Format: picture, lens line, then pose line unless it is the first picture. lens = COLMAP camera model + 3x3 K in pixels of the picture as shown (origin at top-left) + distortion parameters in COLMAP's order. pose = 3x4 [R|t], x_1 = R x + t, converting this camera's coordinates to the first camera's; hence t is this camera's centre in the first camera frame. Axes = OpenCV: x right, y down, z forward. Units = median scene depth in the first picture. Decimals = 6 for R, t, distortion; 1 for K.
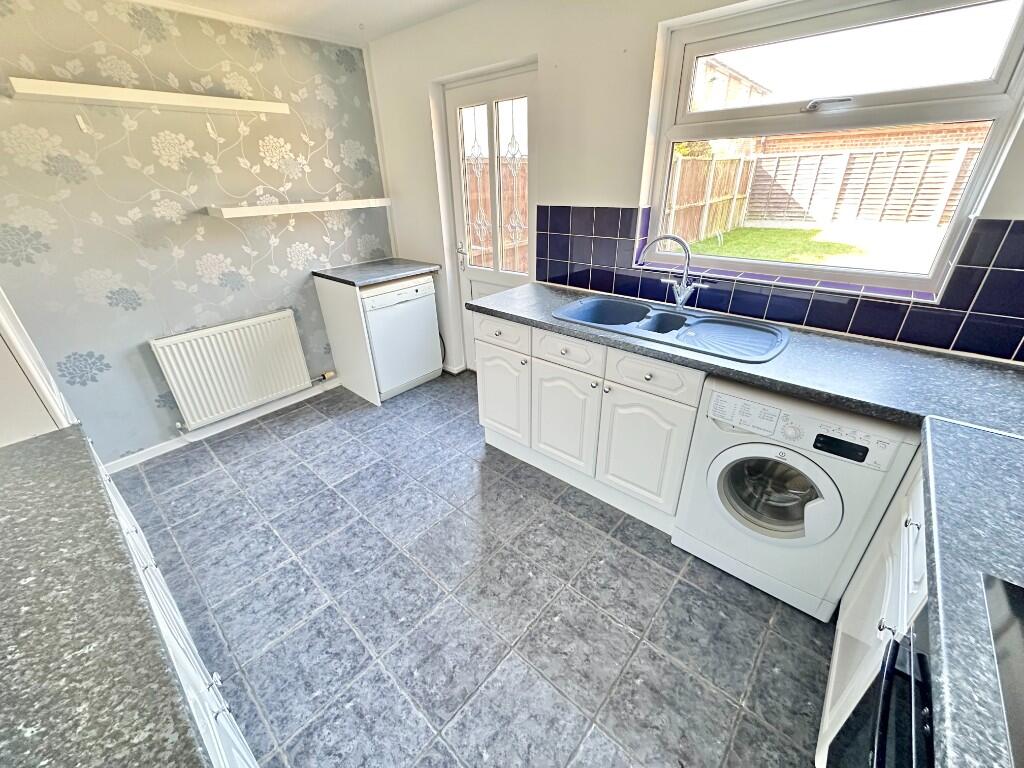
lens RADIAL K [[407.4, 0, 513.0], [0, 407.4, 383.0], [0, 0, 1]] dist [-0.004167, 0.000355]
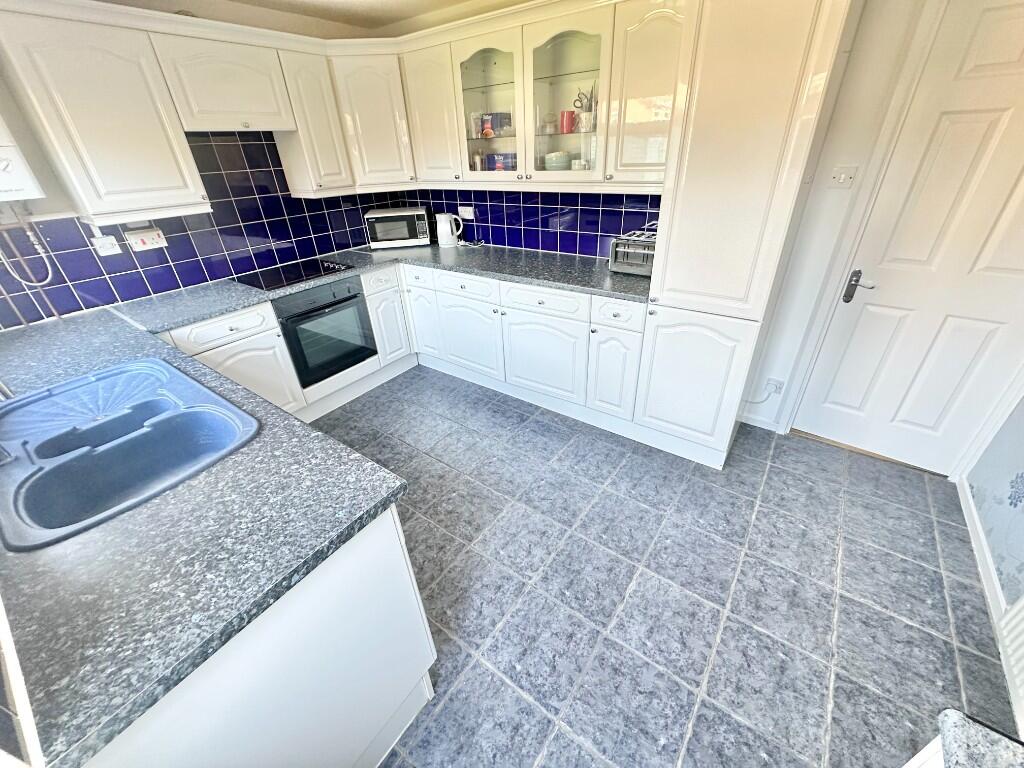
lens RADIAL K [[407.4, 0, 513.0], [0, 407.4, 383.0], [0, 0, 1]] dist [-0.004167, 0.000355]
pose [[-0.994134, 0.101251, -0.038022, -0.287124], [0.023321, 0.543964, 0.838784, -0.773766], [0.105611, 0.832977, -0.543135, 1.471663]]
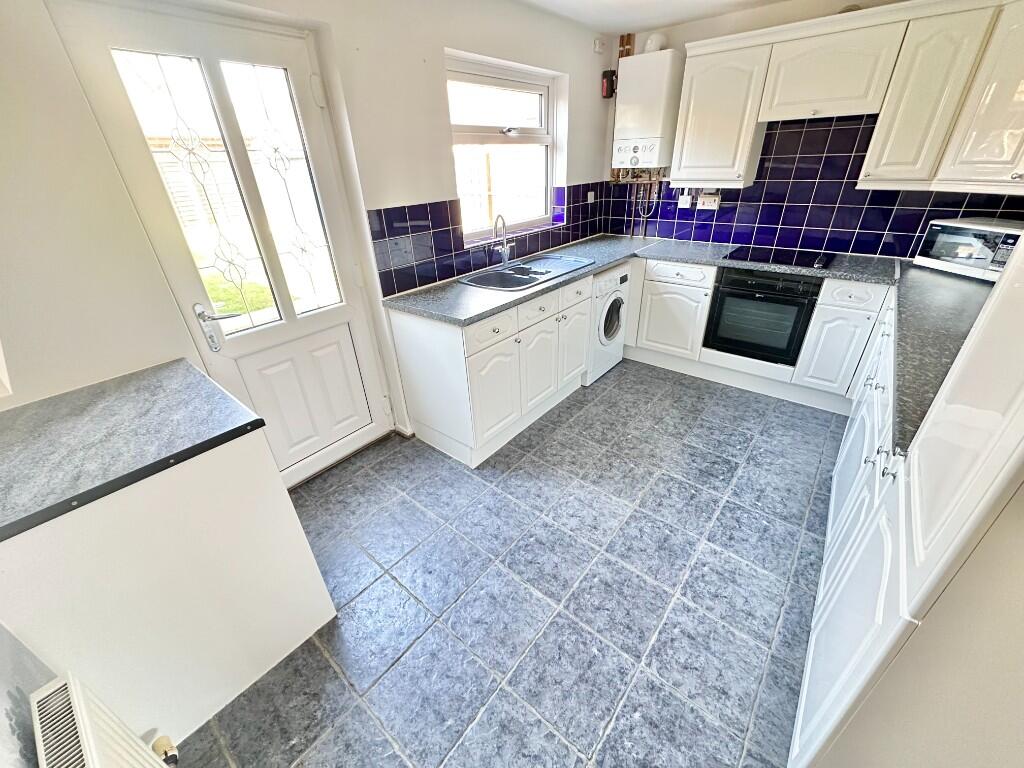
lens RADIAL K [[407.4, 0, 513.0], [0, 407.4, 383.0], [0, 0, 1]] dist [-0.004167, 0.000355]
pose [[-0.025990, -0.456259, 0.889468, -1.195819], [0.482757, 0.773410, 0.410832, -0.501099], [-0.875369, 0.440074, 0.200161, 1.010706]]
